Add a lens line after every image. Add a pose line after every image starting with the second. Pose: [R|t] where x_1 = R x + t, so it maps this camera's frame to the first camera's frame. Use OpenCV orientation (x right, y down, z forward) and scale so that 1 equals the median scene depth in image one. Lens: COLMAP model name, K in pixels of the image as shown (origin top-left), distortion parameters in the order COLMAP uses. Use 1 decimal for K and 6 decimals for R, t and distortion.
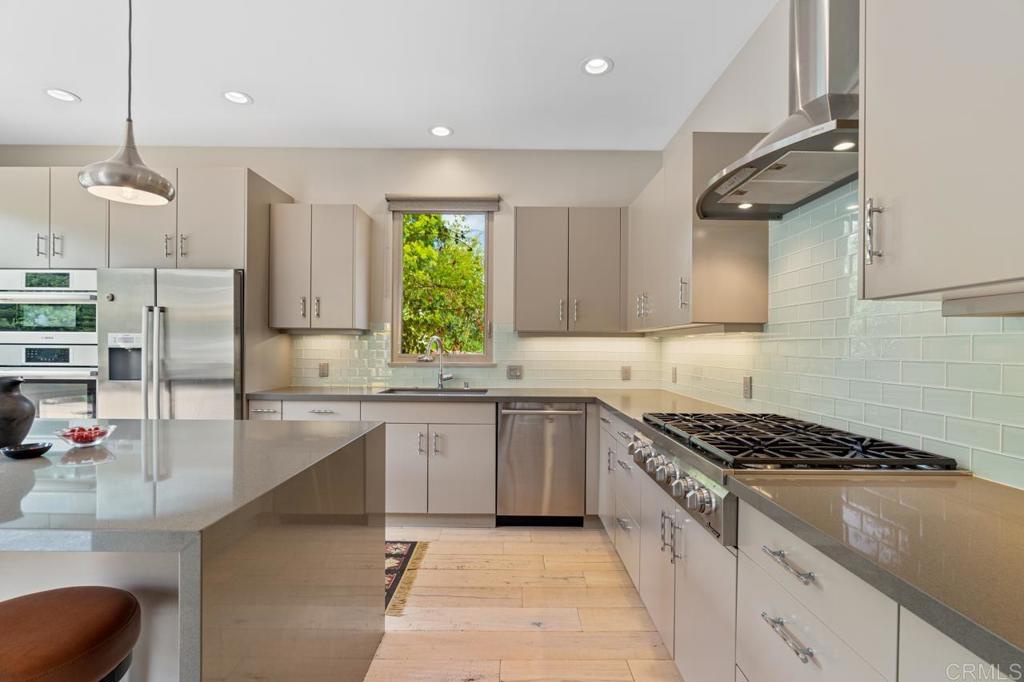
lens RADIAL K [[465.7, 0, 515.1], [0, 465.7, 349.5], [0, 0, 1]] dist [-0.003312, 0.000106]
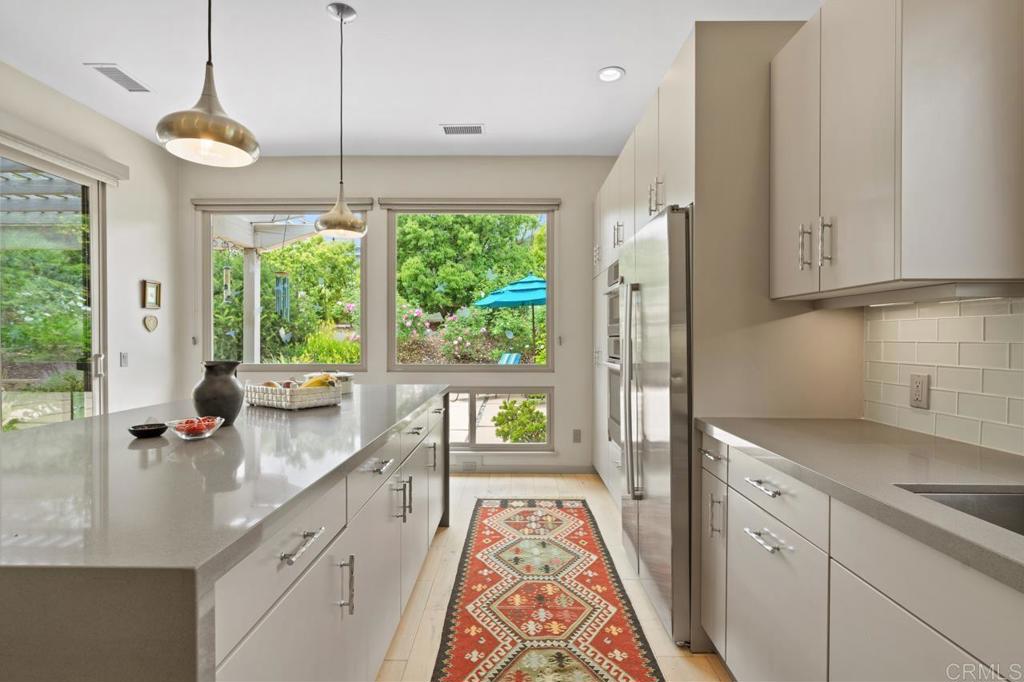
lens RADIAL K [[474.5, 0, 512.0], [0, 474.5, 345.4], [0, 0, 1]] dist [-0.000562, -0.000059]
pose [[-0.025654, 0.003764, -0.999664, 0.012273], [-0.007199, 0.999966, 0.003950, 0.006449], [0.999645, 0.007298, -0.025626, 0.786717]]
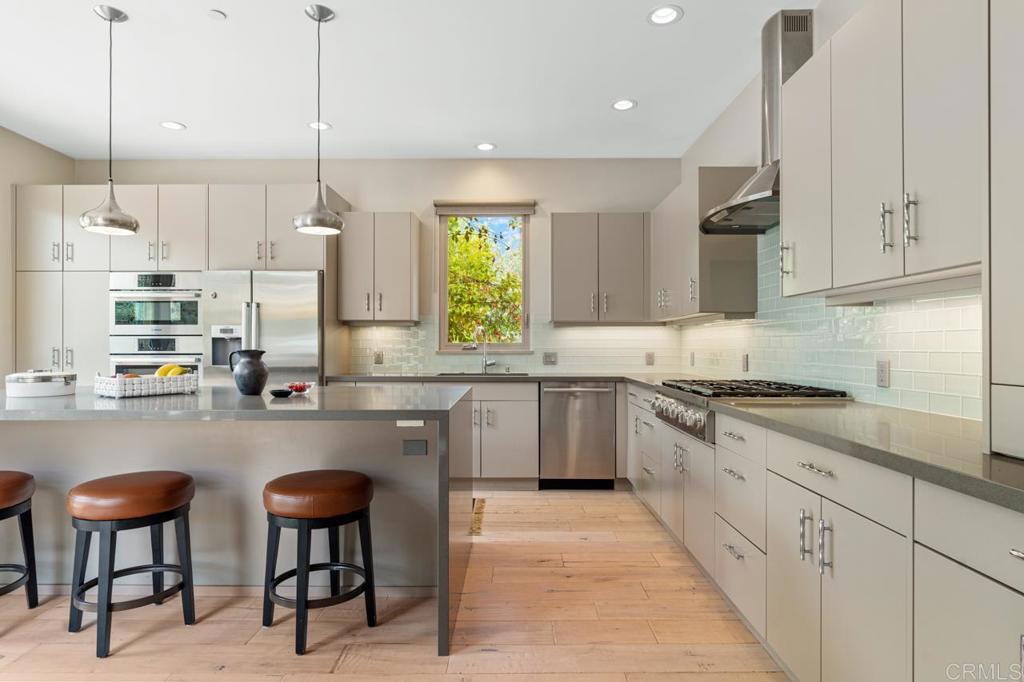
lens RADIAL K [[557.8, 0, 512.7], [0, 557.8, 344.1], [0, 0, 1]] dist [0.012971, 0.000261]
pose [[0.999925, -0.007805, -0.009407, -0.092454], [0.007746, 0.999950, -0.006298, 0.026634], [0.009456, 0.006225, 0.999936, -0.406179]]
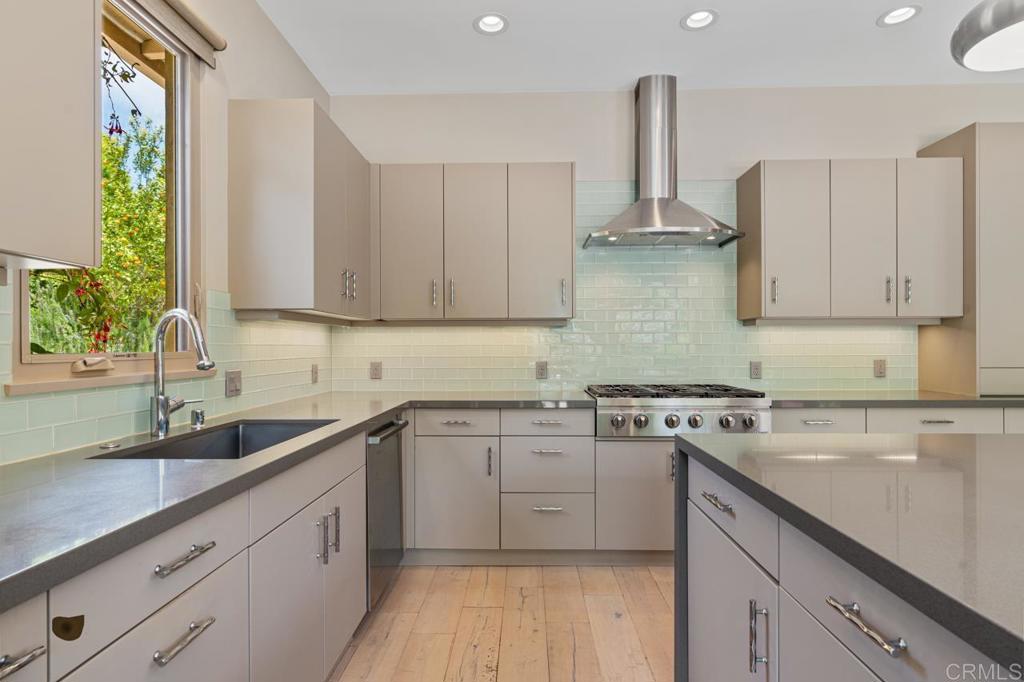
lens RADIAL K [[539.8, 0, 513.0], [0, 539.8, 343.5], [0, 0, 1]] dist [0.000693, 0.000135]
pose [[0.029908, -0.006398, 0.999532, -0.743491], [0.000015, 0.999980, 0.006400, -0.001776], [-0.999553, -0.000176, 0.029907, 0.793316]]
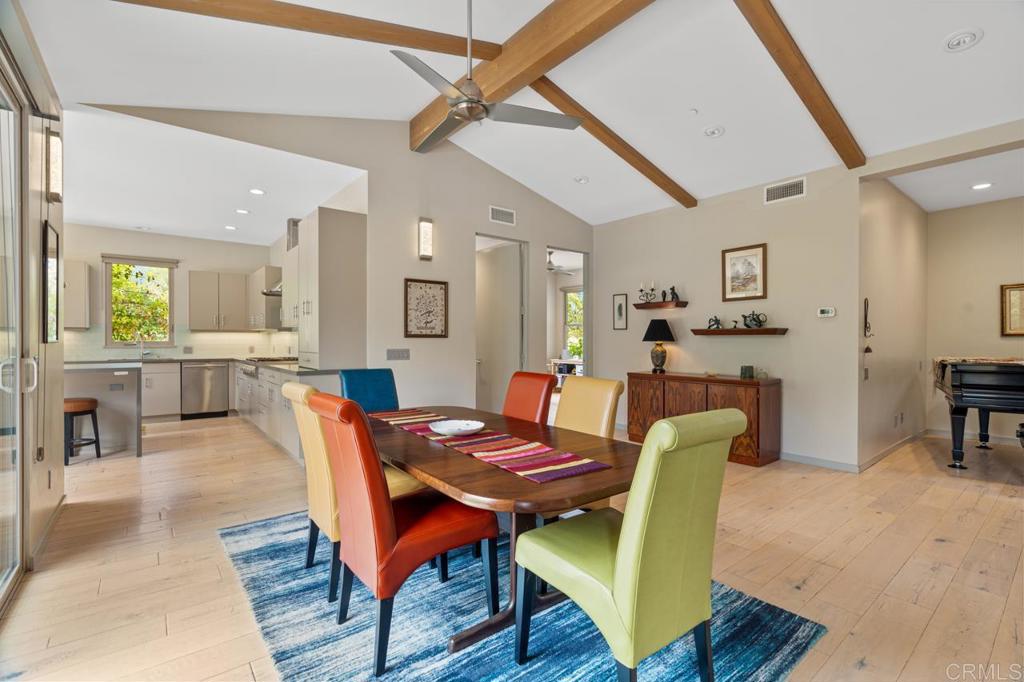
lens RADIAL K [[465.7, 0, 515.2], [0, 465.7, 342.1], [0, 0, 1]] dist [-0.003312, 0.000106]
pose [[0.788267, -0.009951, 0.615253, -0.145452], [0.008705, 0.999950, 0.005020, 0.021126], [-0.615272, 0.001399, 0.788314, -1.701970]]
